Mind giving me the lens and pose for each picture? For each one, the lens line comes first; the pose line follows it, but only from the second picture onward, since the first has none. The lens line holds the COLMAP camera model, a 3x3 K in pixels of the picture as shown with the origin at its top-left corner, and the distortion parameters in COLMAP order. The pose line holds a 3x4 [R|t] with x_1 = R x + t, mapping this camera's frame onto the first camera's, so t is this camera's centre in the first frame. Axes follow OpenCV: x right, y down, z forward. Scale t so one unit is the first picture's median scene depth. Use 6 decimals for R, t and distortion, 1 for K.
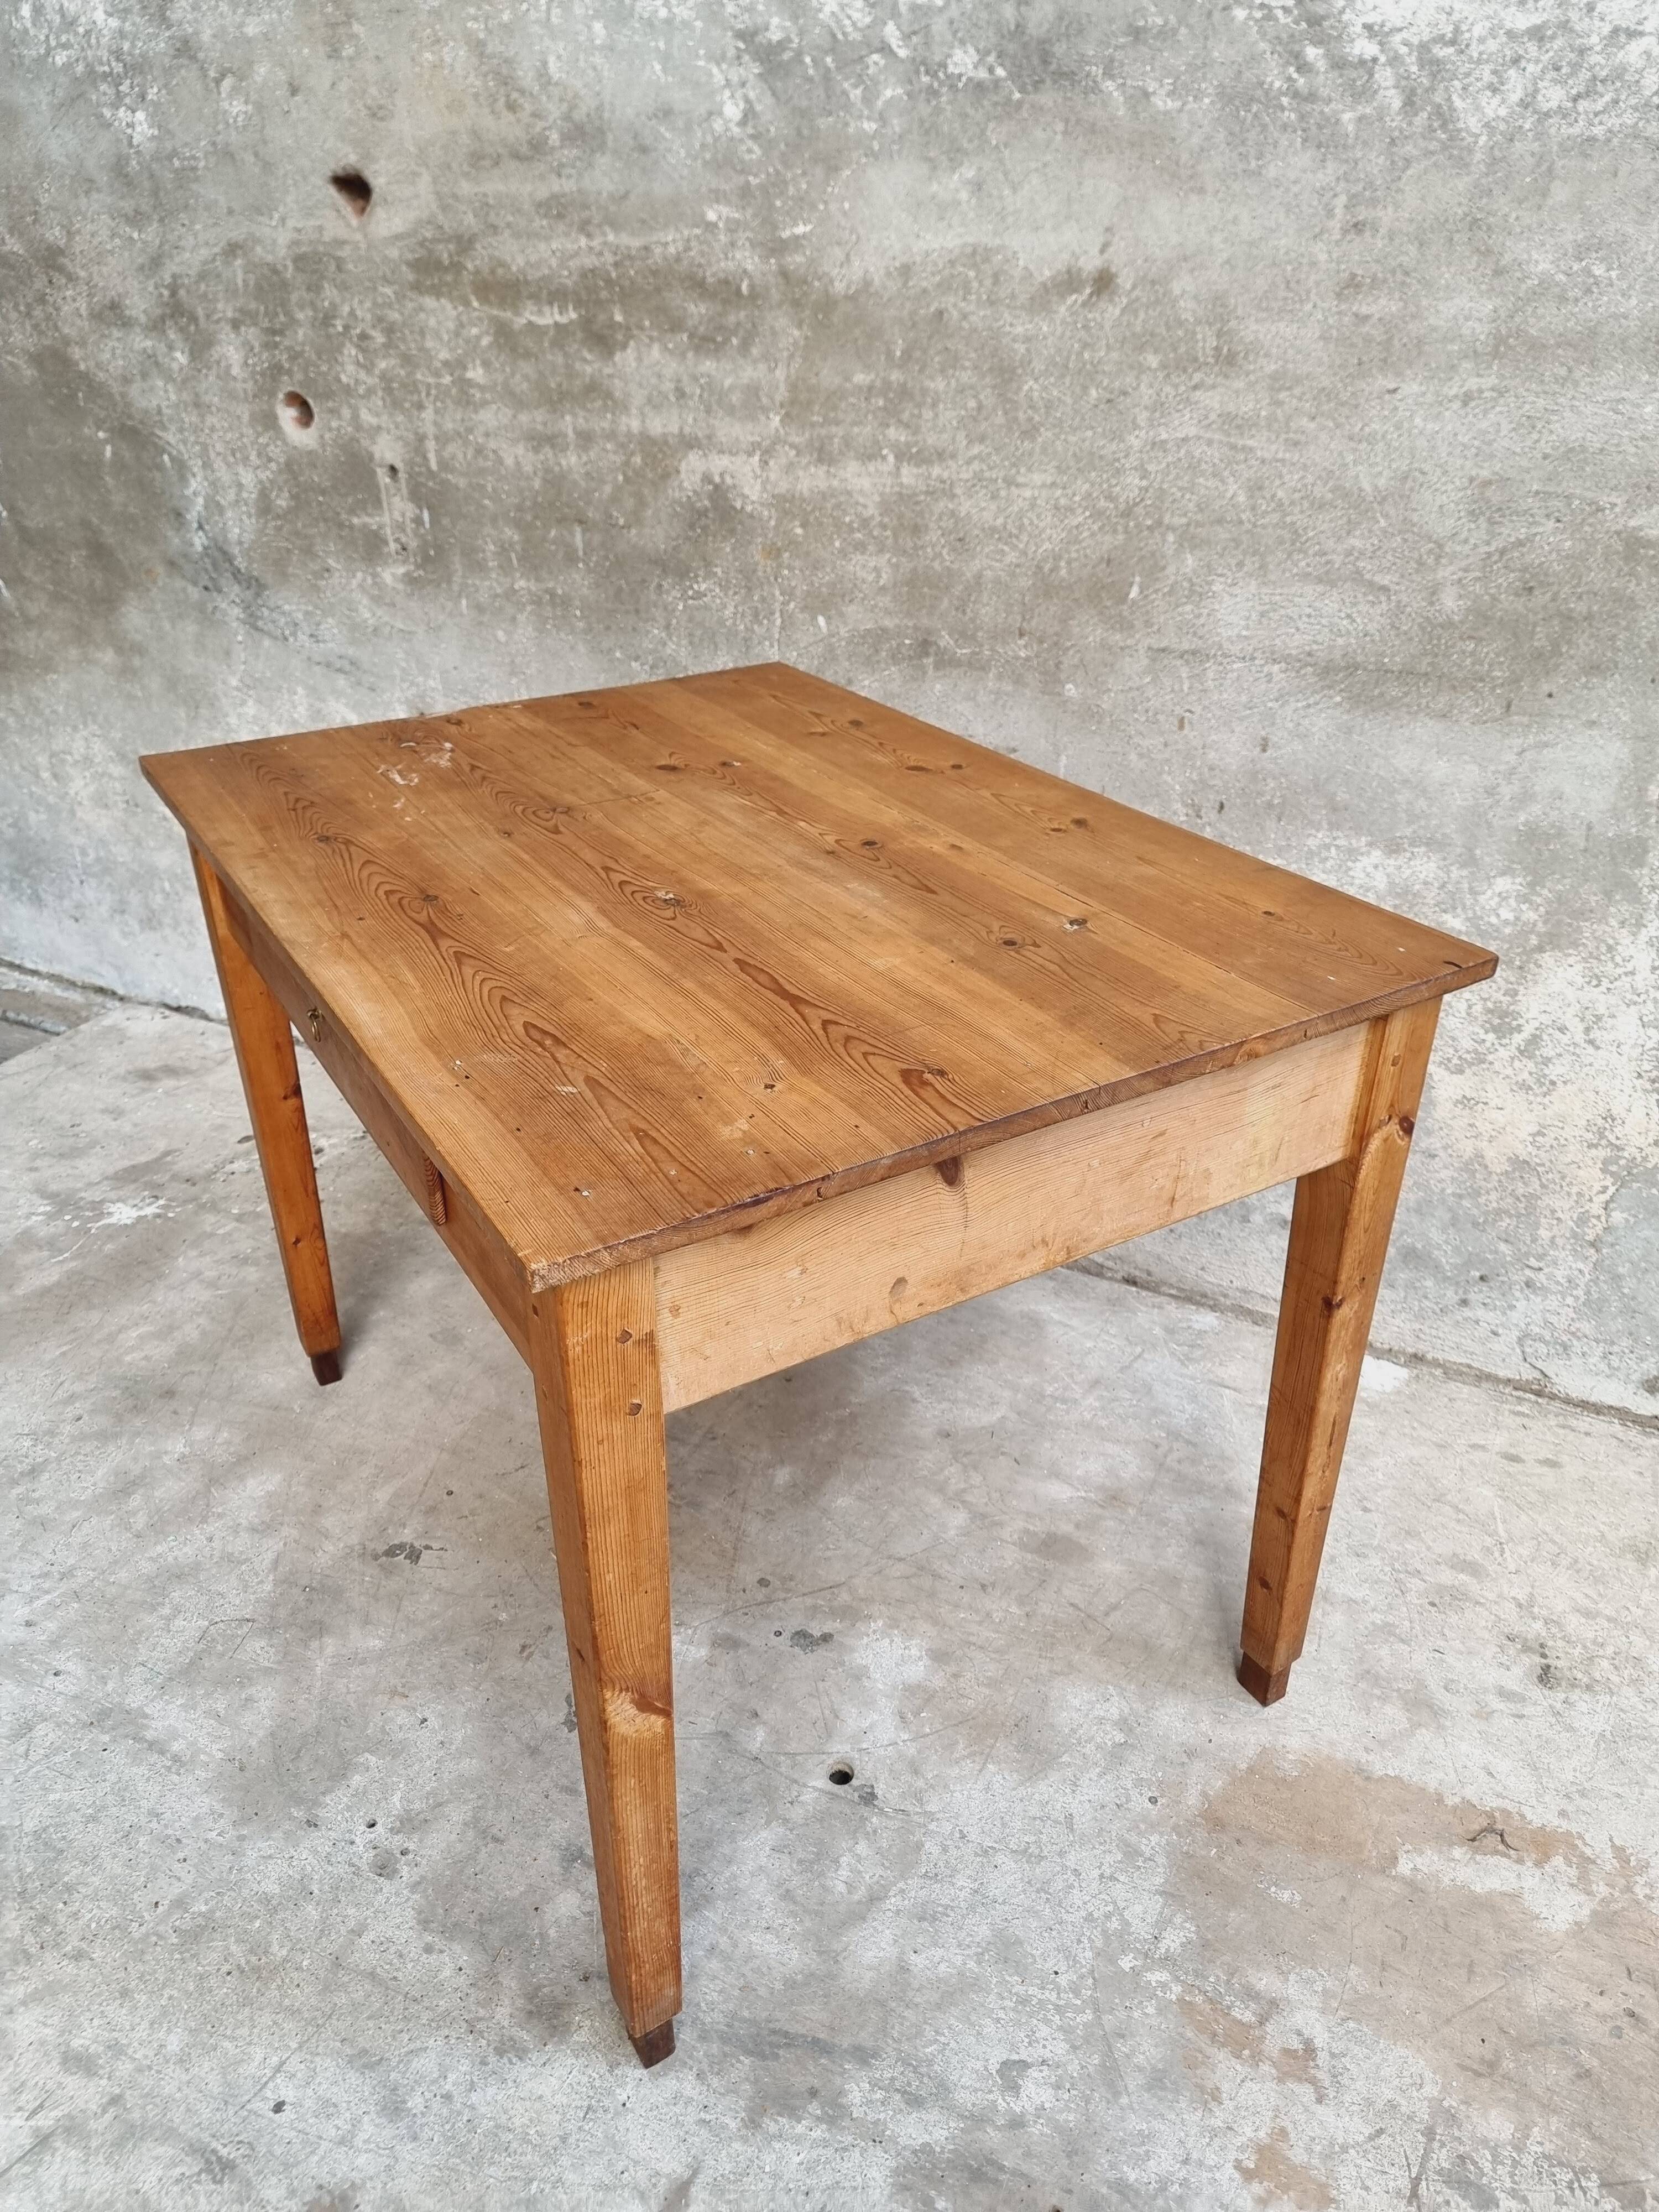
lens RADIAL K [[1531.5, 0, 804.1], [0, 1531.5, 1111.4], [0, 0, 1]] dist [0.047721, -0.041108]
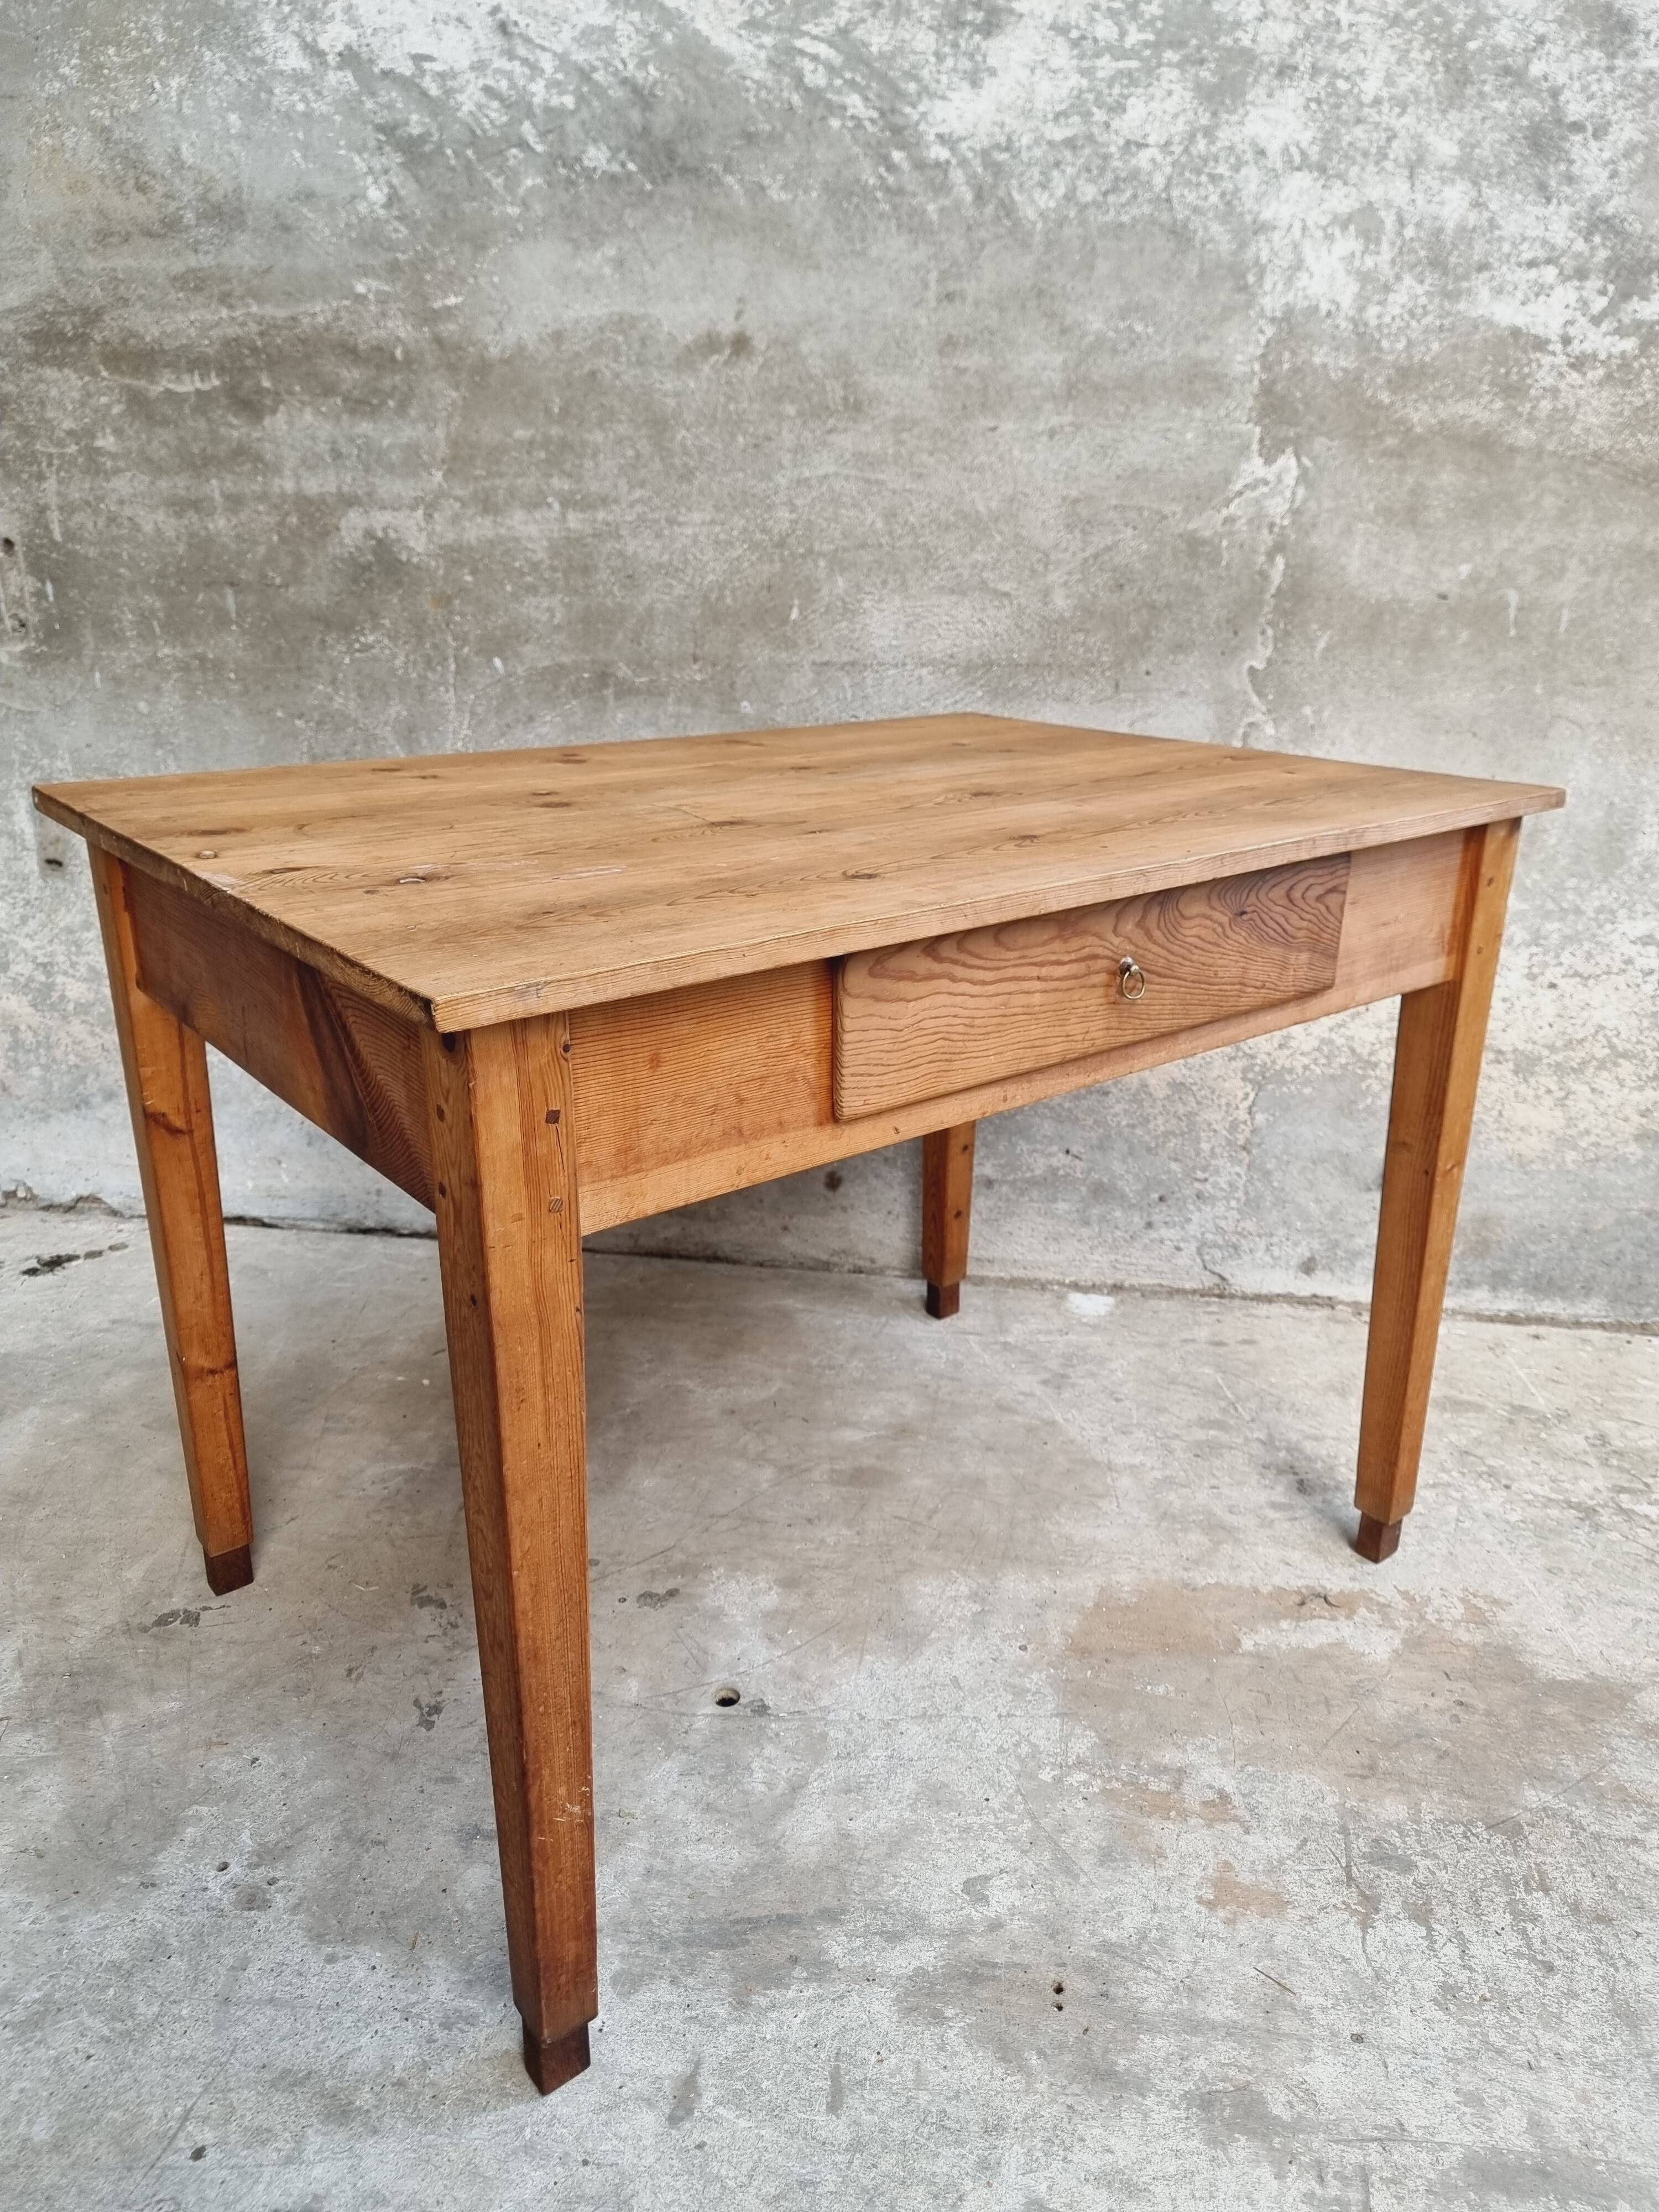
lens RADIAL K [[1527.8, 0, 826.5], [0, 1527.8, 1114.4], [0, 0, 1]] dist [0.057023, -0.057516]
pose [[0.943400, -0.103726, 0.315021, -0.158759], [0.152179, 0.979326, -0.133274, 0.178391], [-0.294684, 0.173670, 0.939681, 0.001533]]
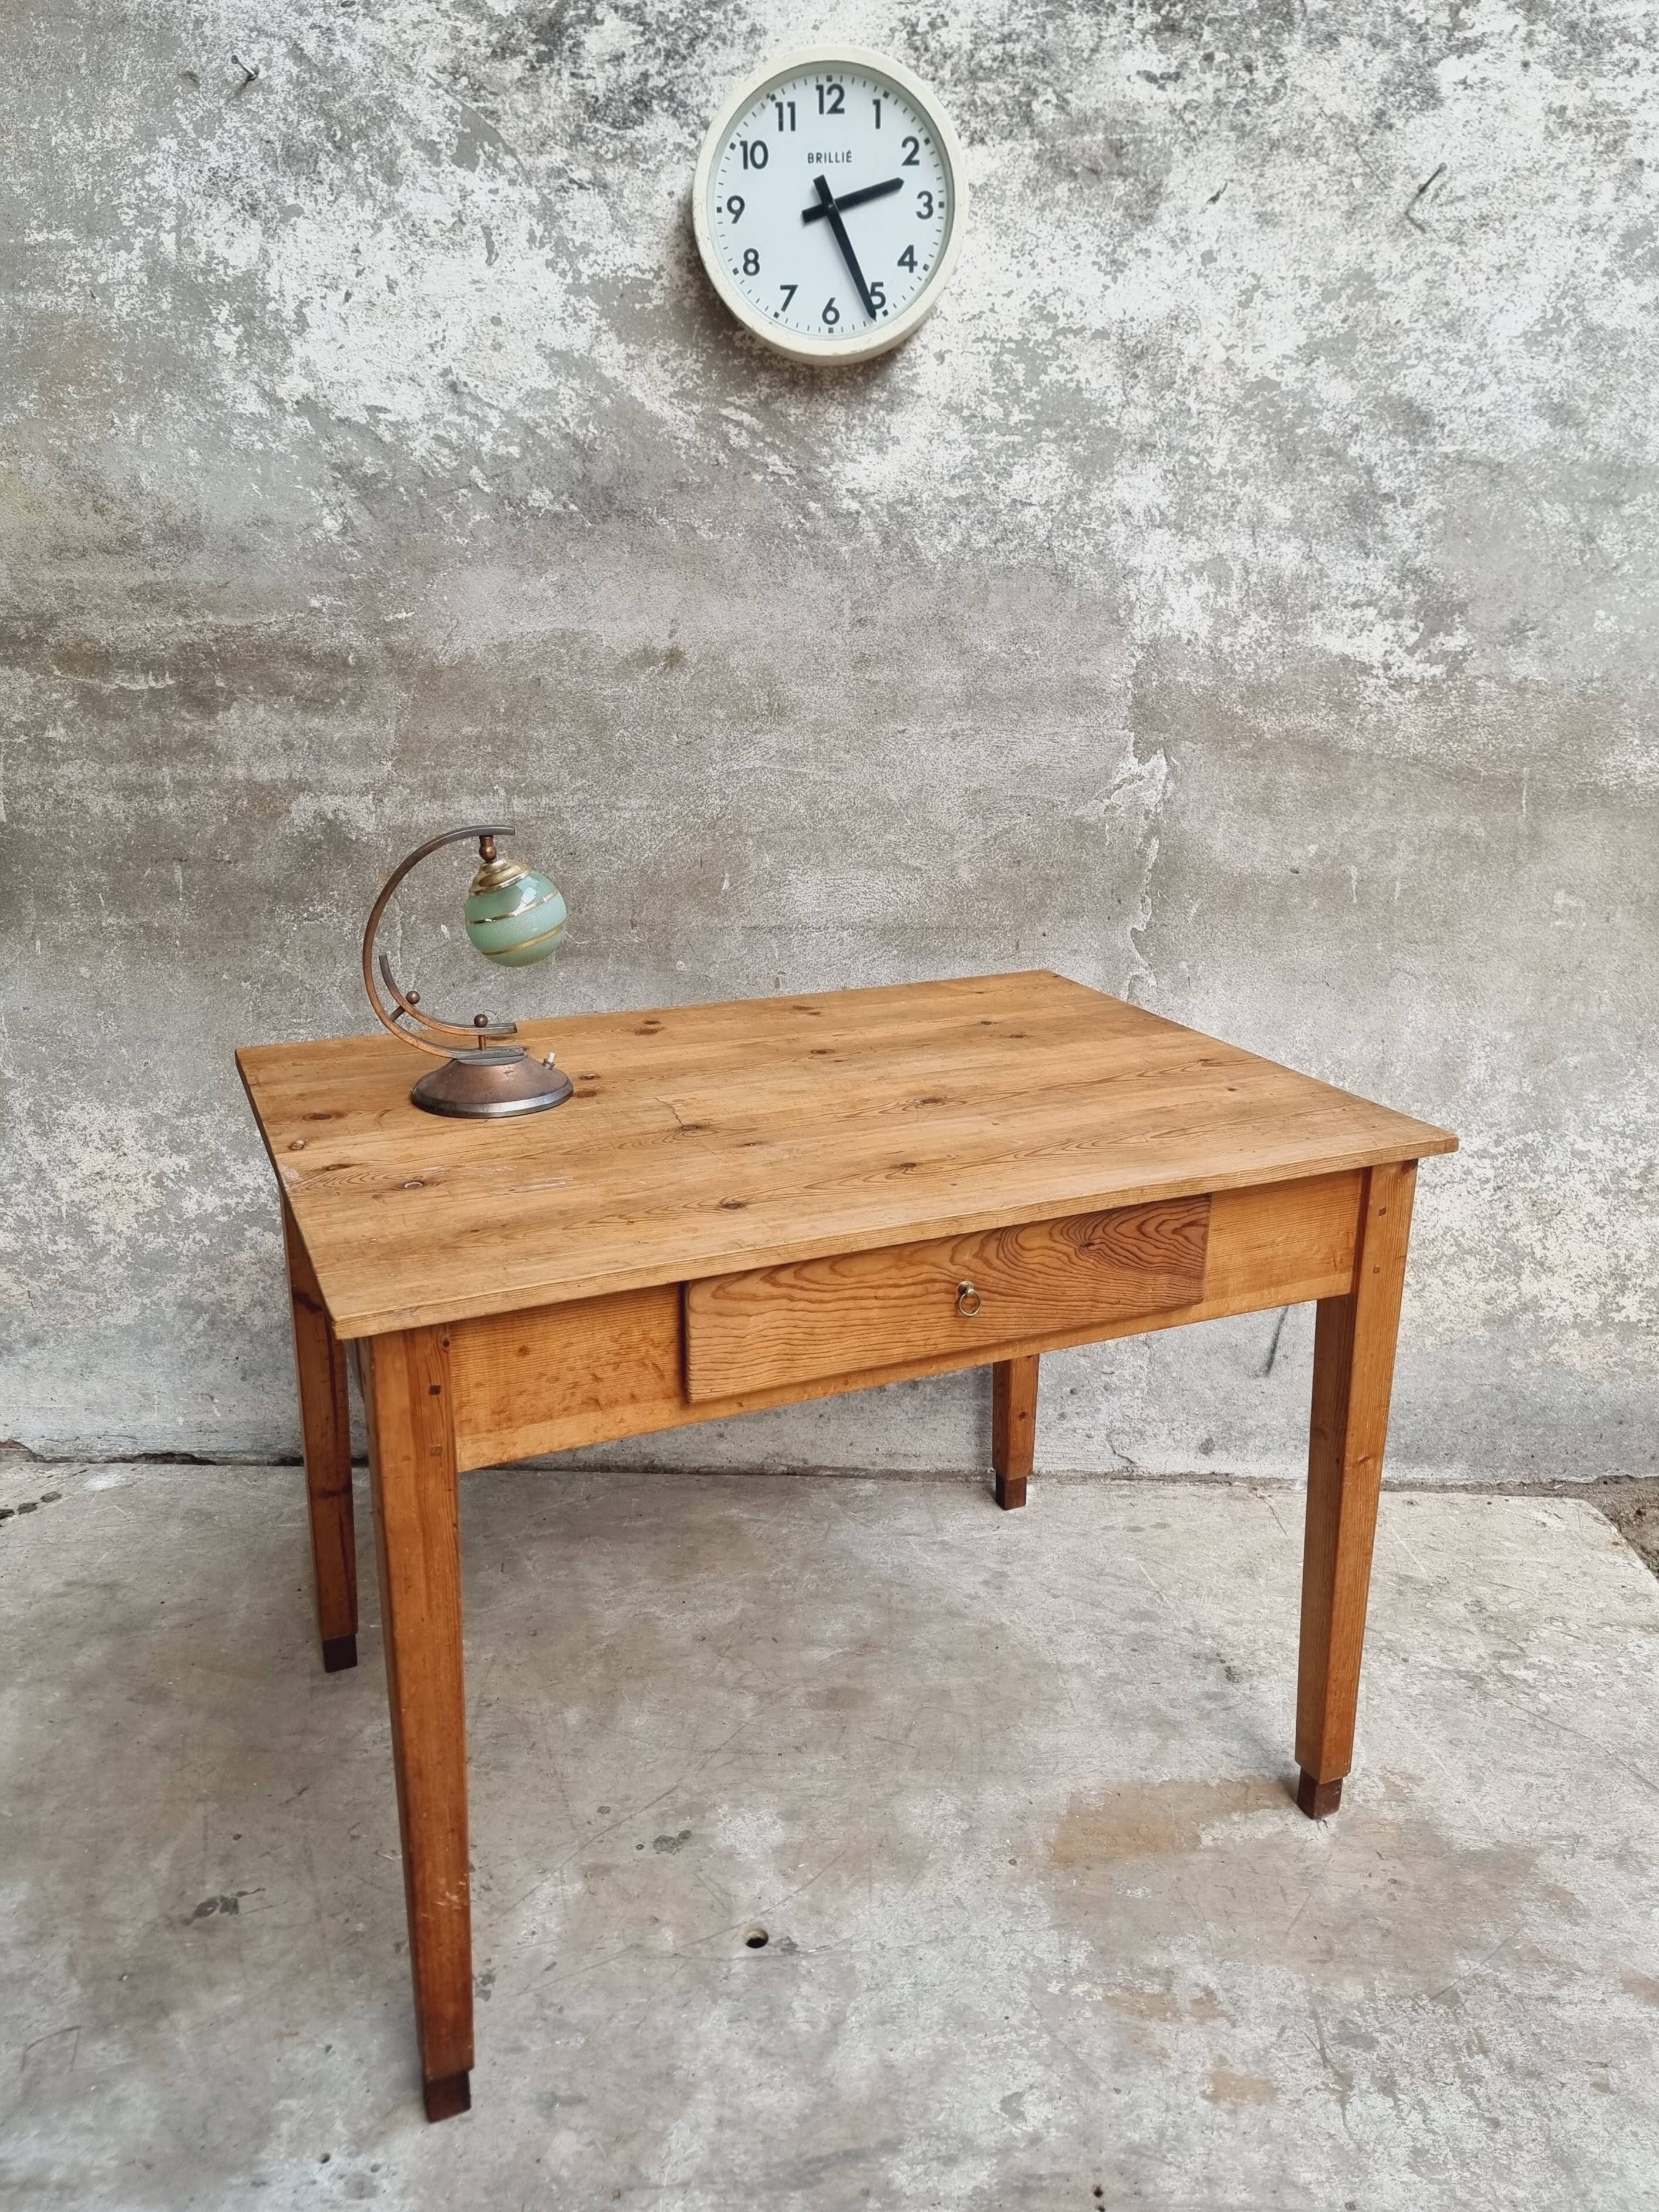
lens RADIAL K [[1607.0, 0, 801.6], [0, 1607.0, 1083.2], [0, 0, 1]] dist [0.063253, -0.063386]
pose [[0.896322, -0.119806, 0.426911, -0.306588], [0.209788, 0.962808, -0.170263, 0.049641], [-0.390634, 0.242171, 0.888120, -0.132920]]
